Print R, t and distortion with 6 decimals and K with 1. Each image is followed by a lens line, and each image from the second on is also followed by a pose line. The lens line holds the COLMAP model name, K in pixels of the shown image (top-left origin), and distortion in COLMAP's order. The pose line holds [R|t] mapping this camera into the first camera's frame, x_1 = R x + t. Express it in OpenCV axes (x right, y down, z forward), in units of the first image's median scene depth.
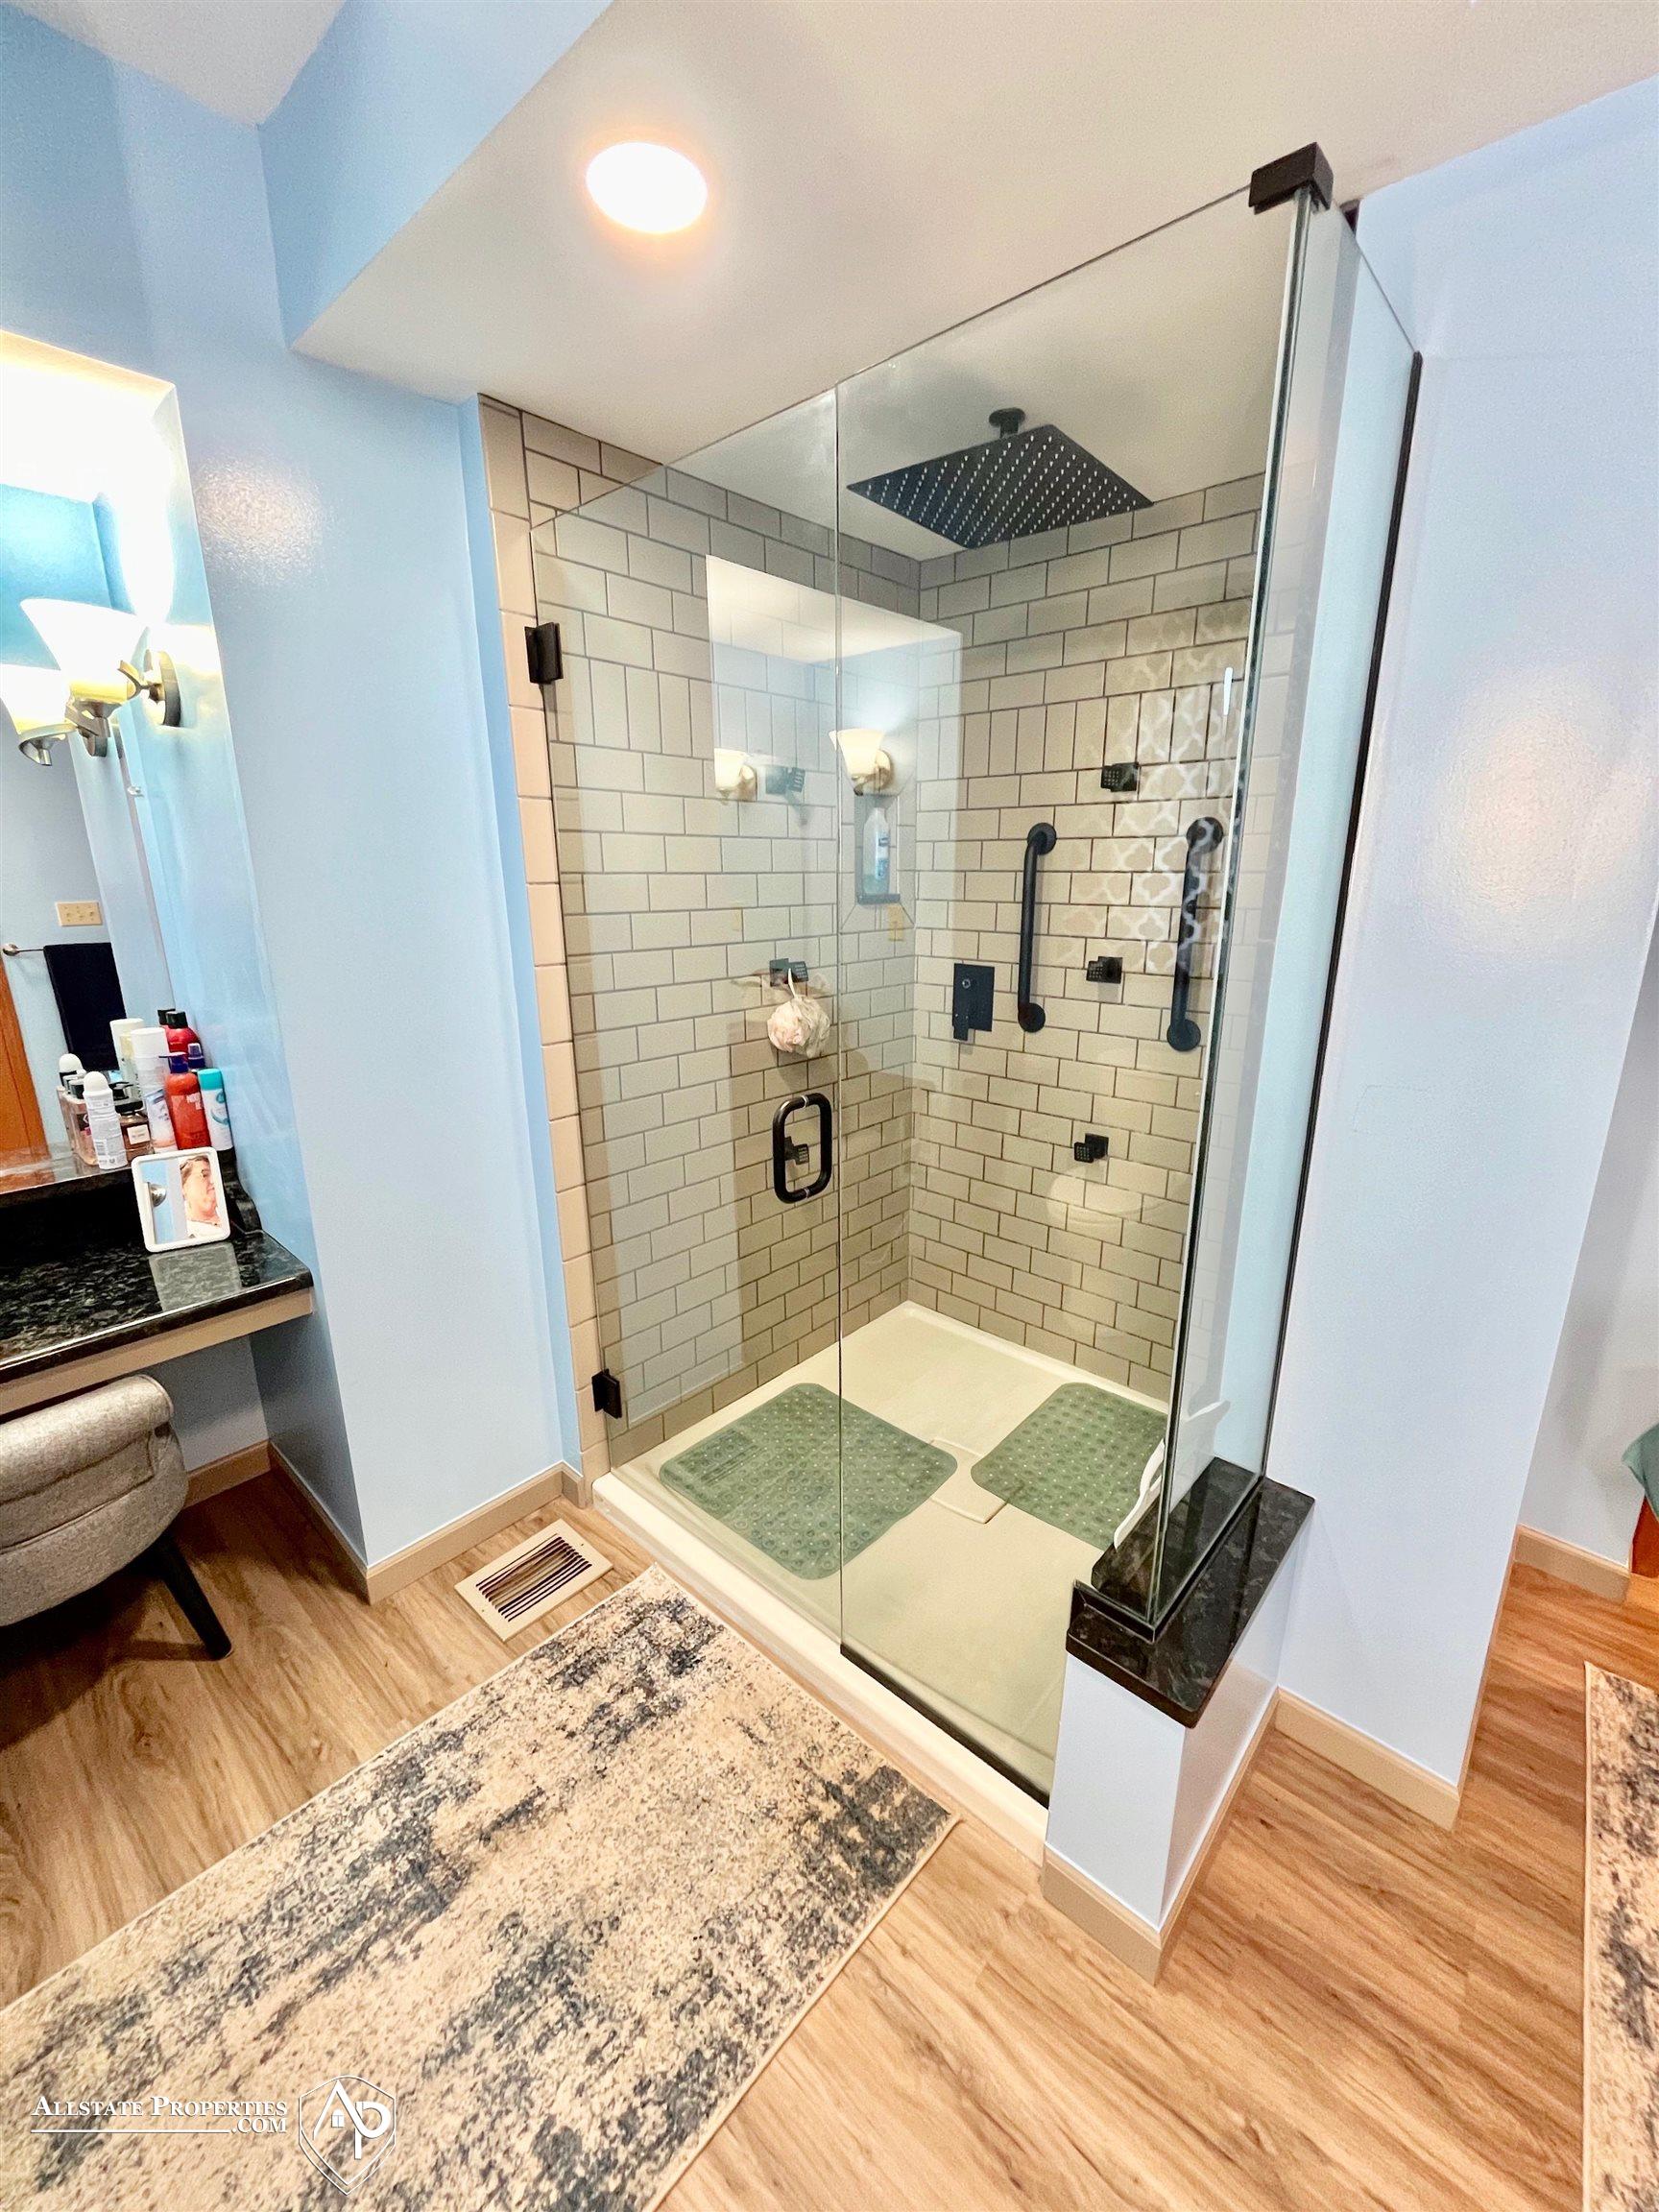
lens RADIAL K [[884.8, 0, 831.6], [0, 884.8, 1102.3], [0, 0, 1]] dist [-0.002941, -0.000944]
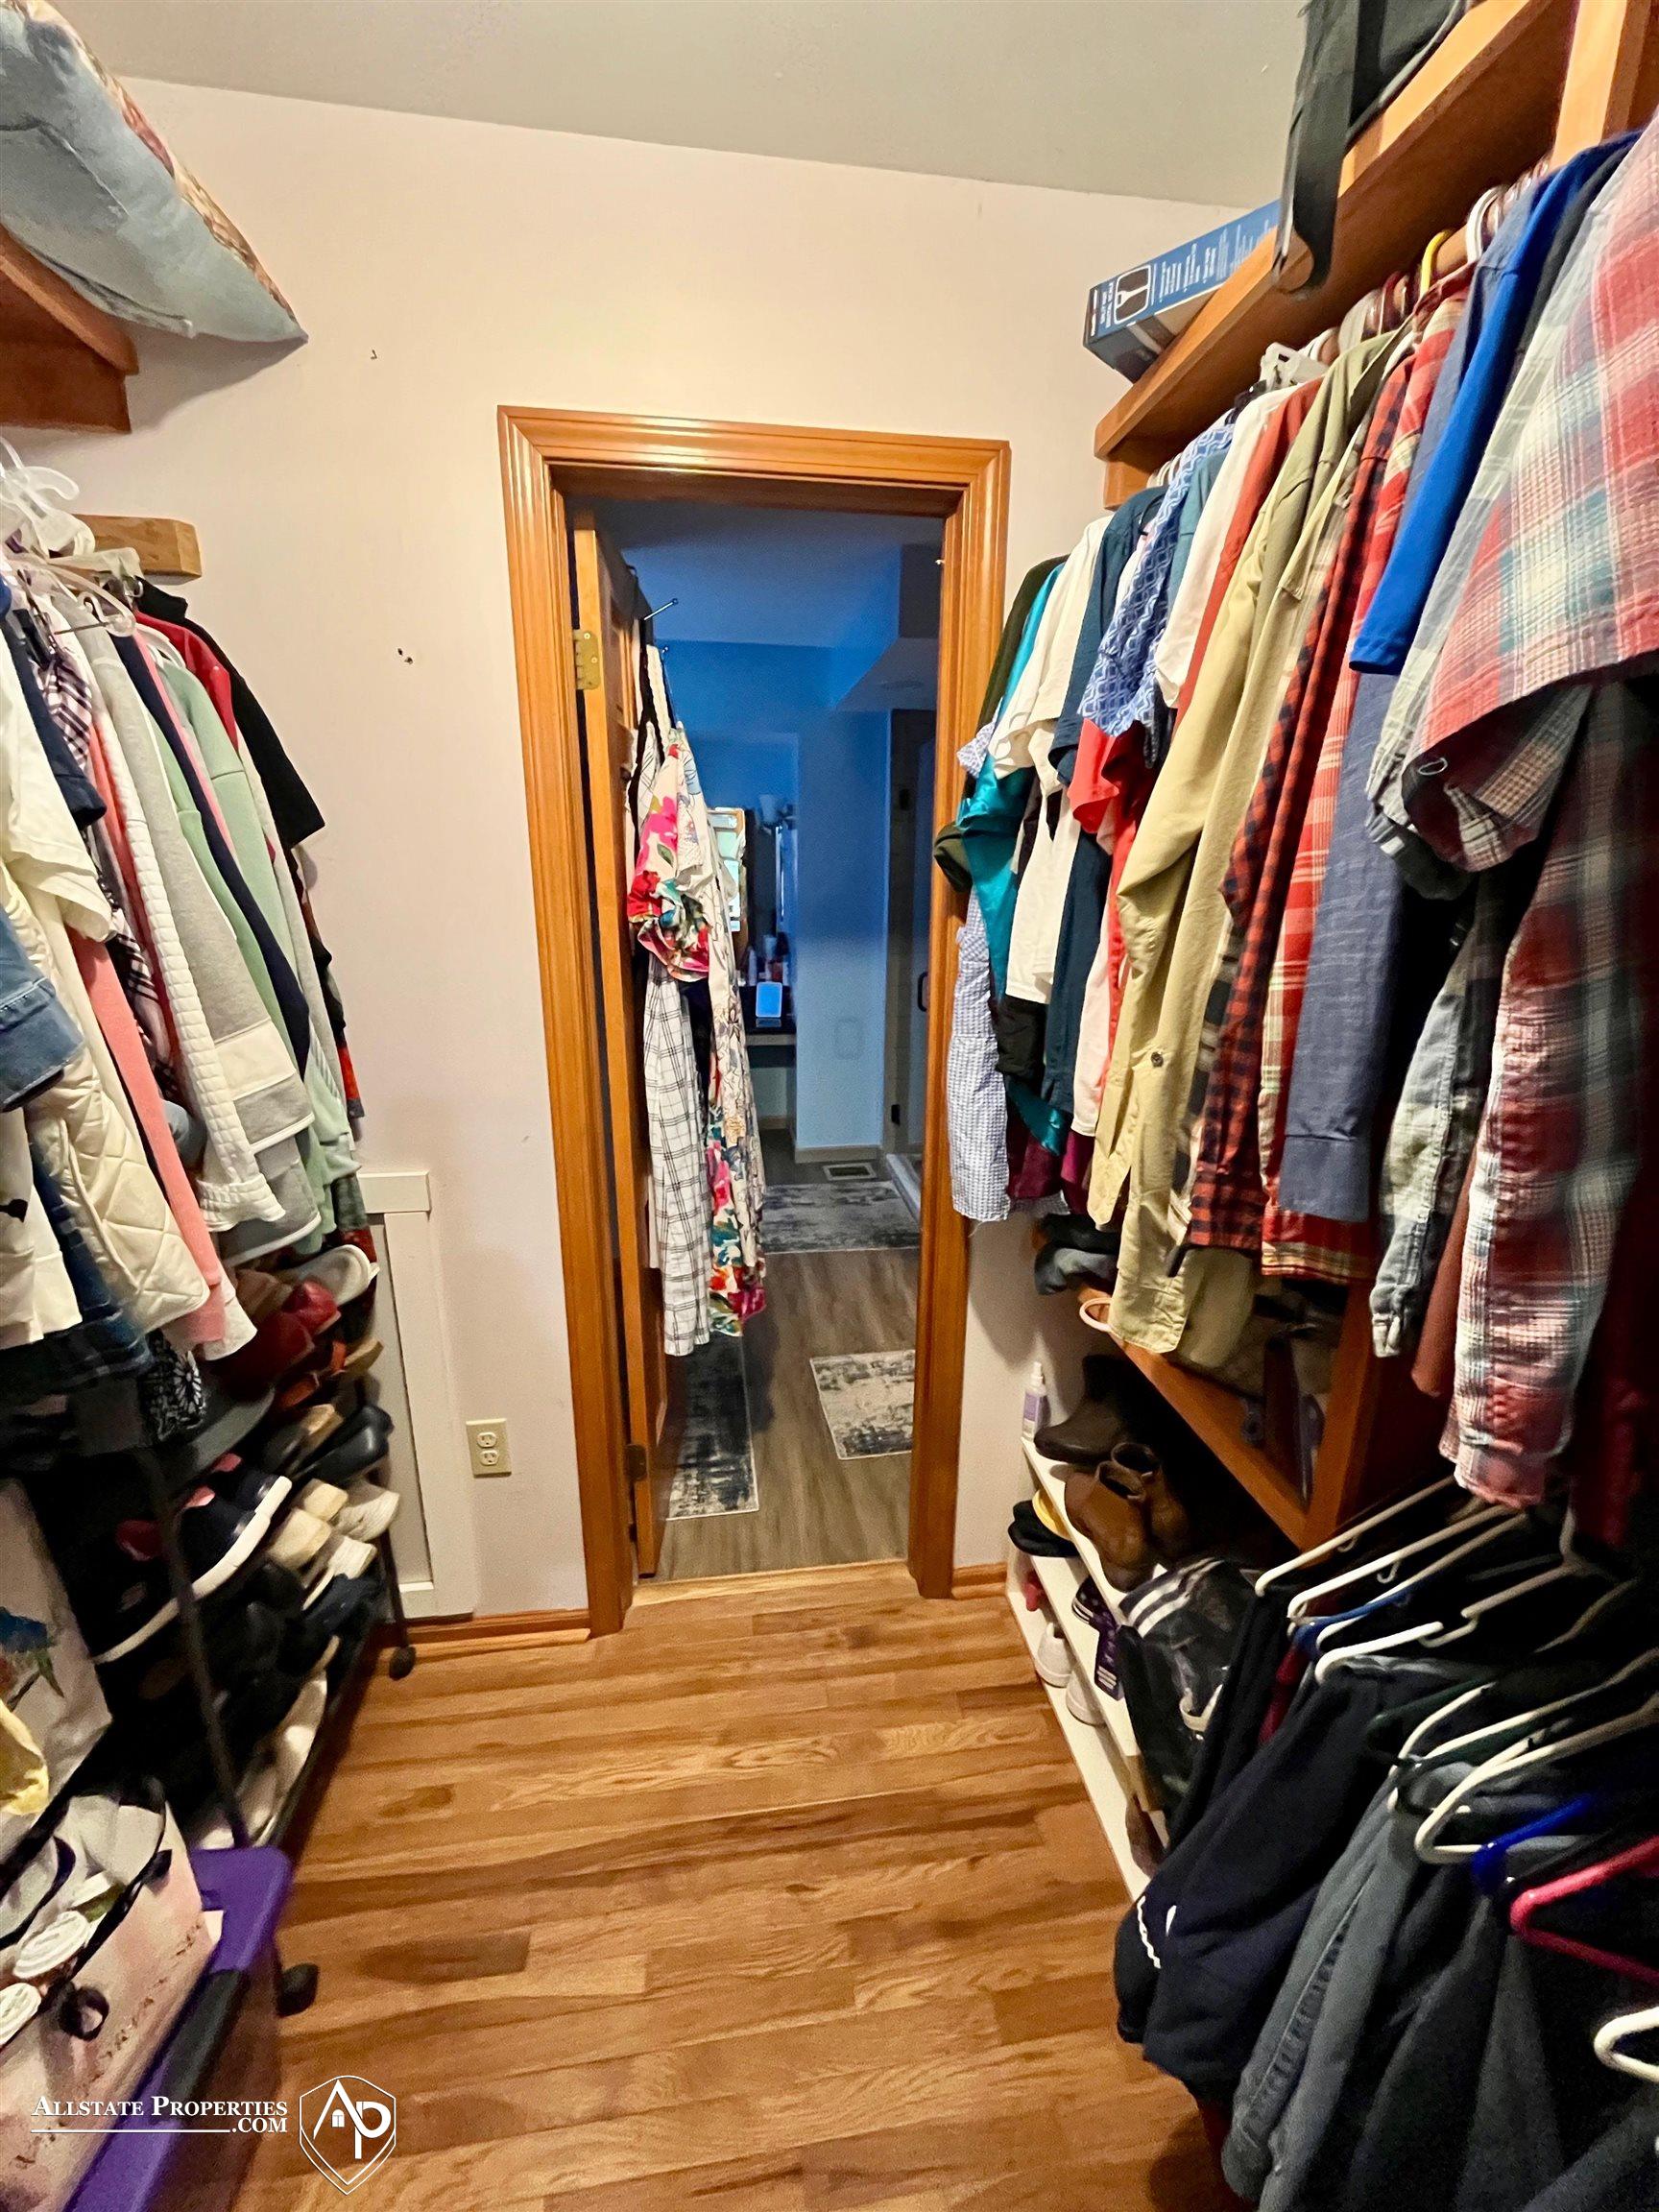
lens RADIAL K [[884.8, 0, 831.6], [0, 884.8, 1102.3], [0, 0, 1]] dist [-0.002941, -0.000944]
pose [[0.769136, 0.178340, -0.613698, 1.133111], [-0.176493, 0.982204, 0.064231, 0.206384], [0.614231, 0.058911, 0.786924, -1.001353]]
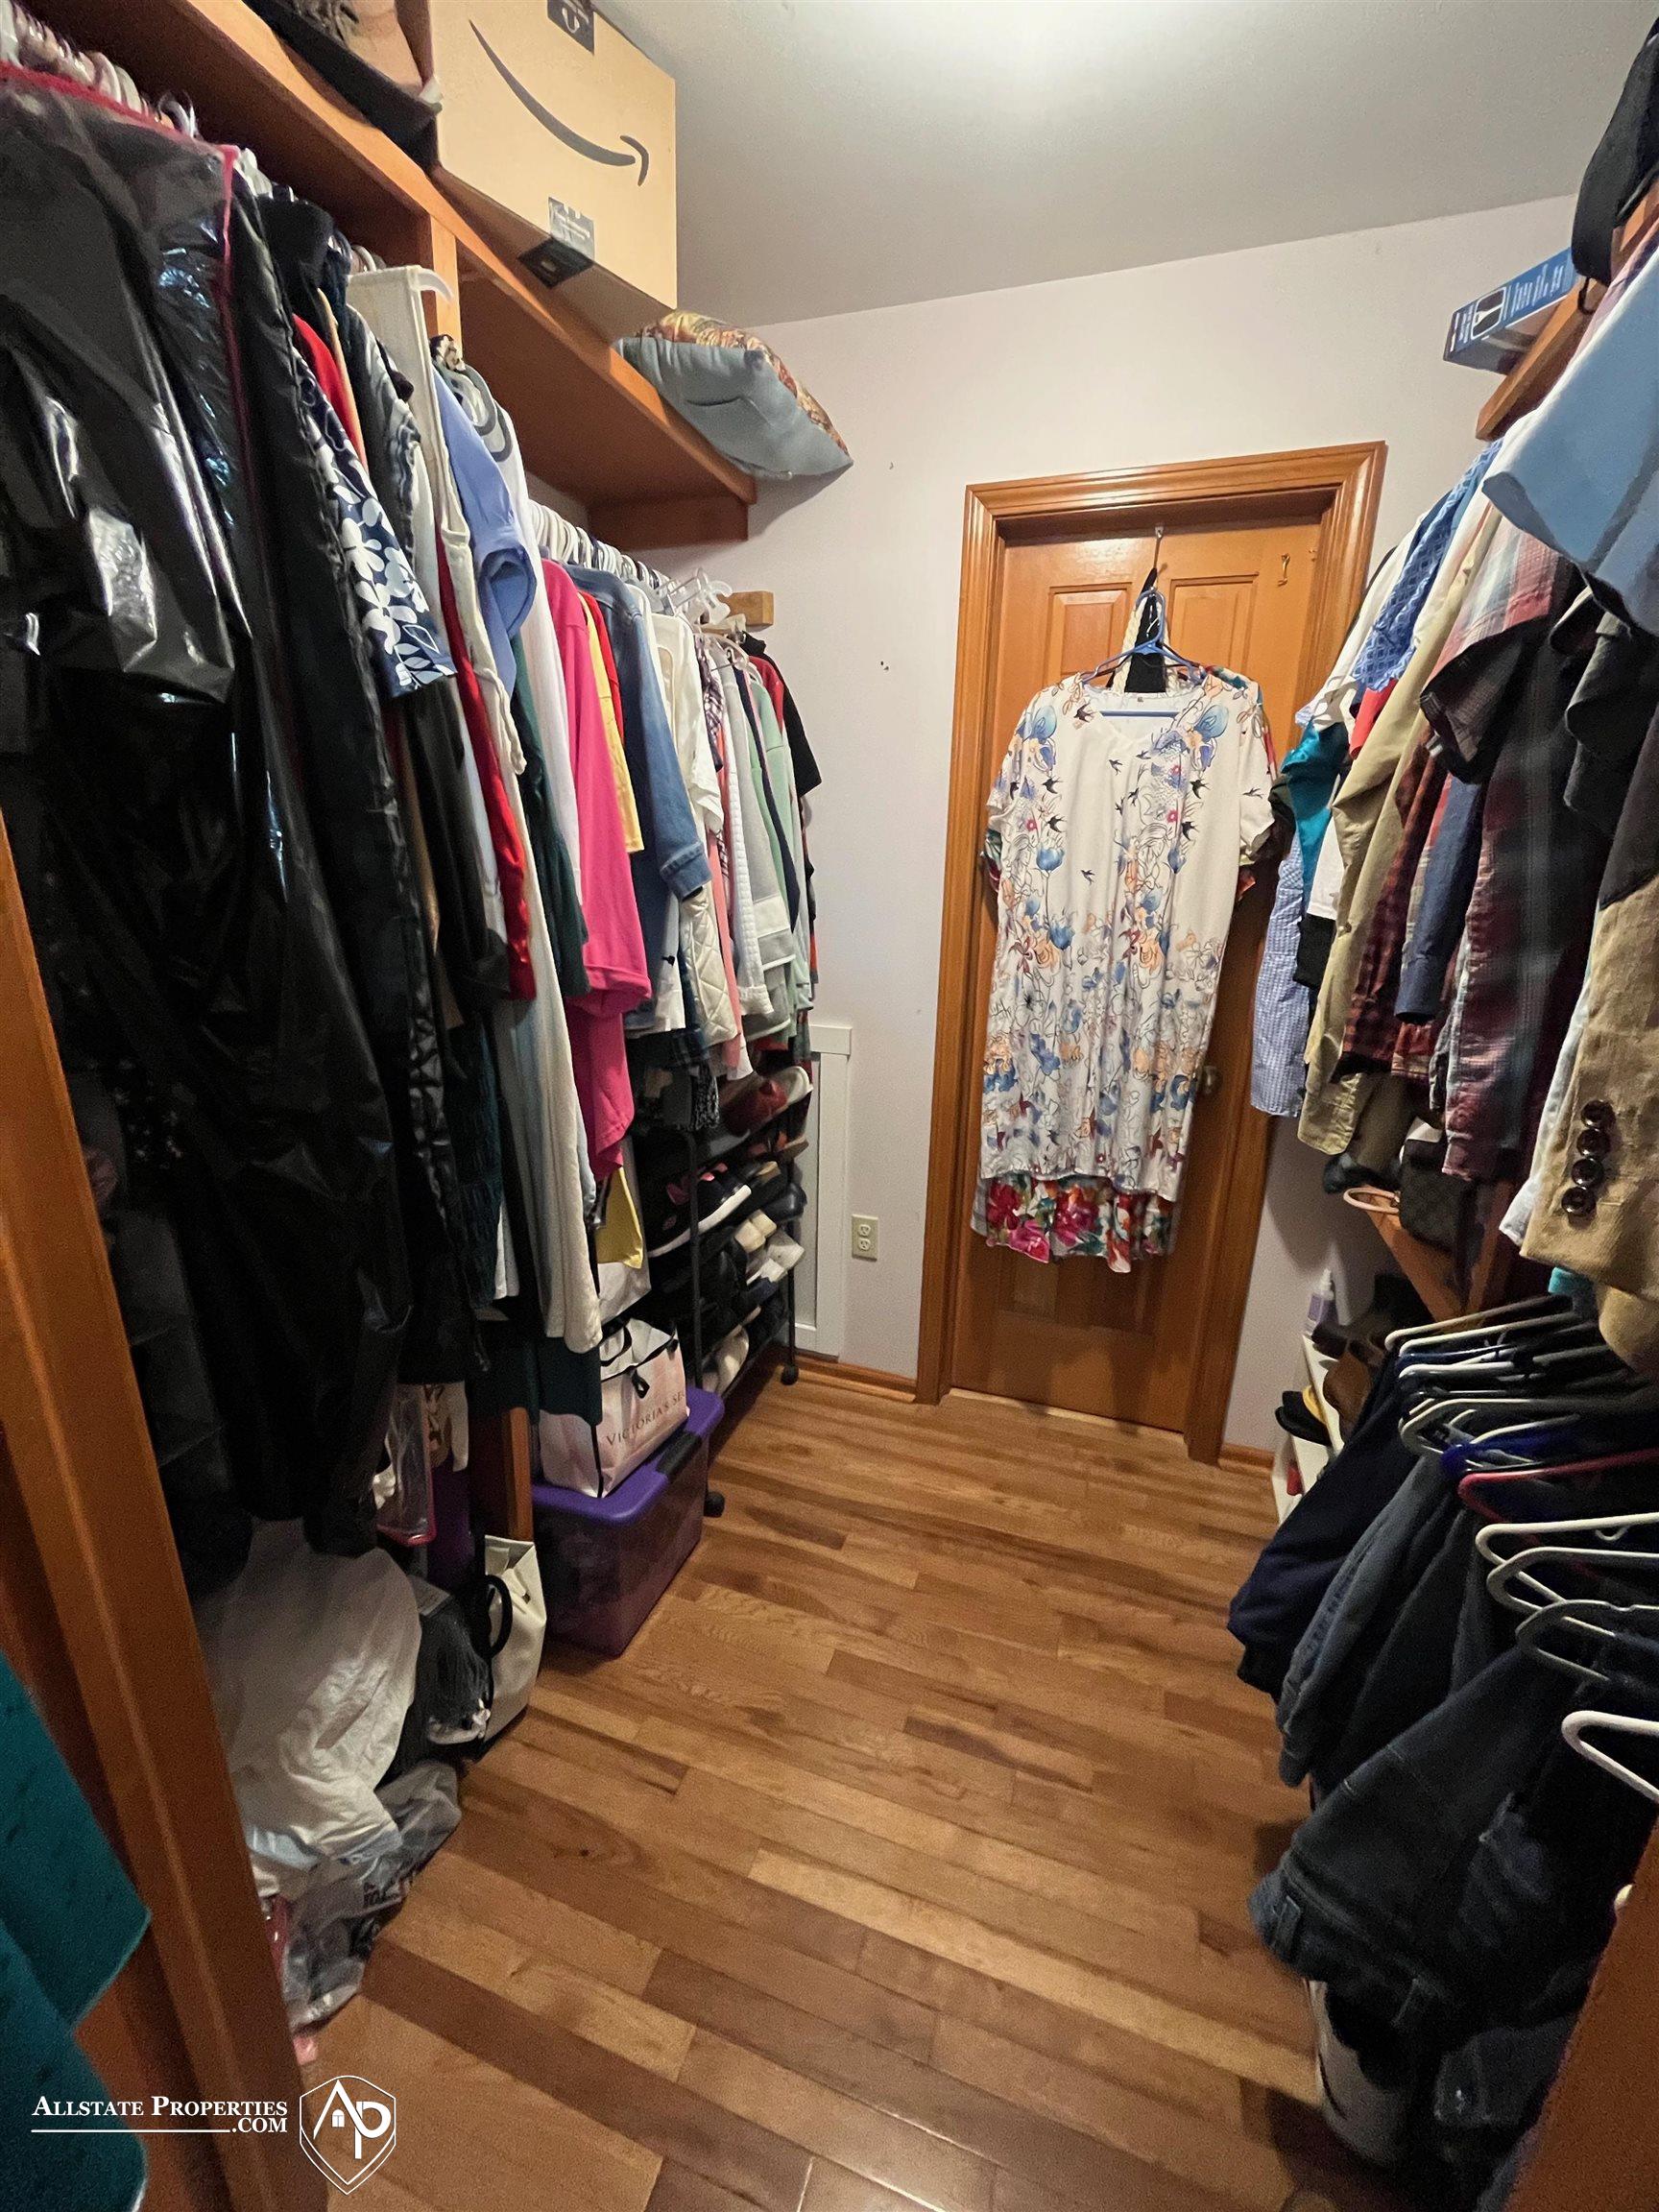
lens RADIAL K [[884.8, 0, 831.6], [0, 884.8, 1102.3], [0, 0, 1]] dist [-0.002941, -0.000944]
pose [[0.396788, 0.270995, -0.876995, 1.942355], [-0.258143, 0.949810, 0.176701, 0.433458], [0.880864, 0.156277, 0.446829, -1.347152]]
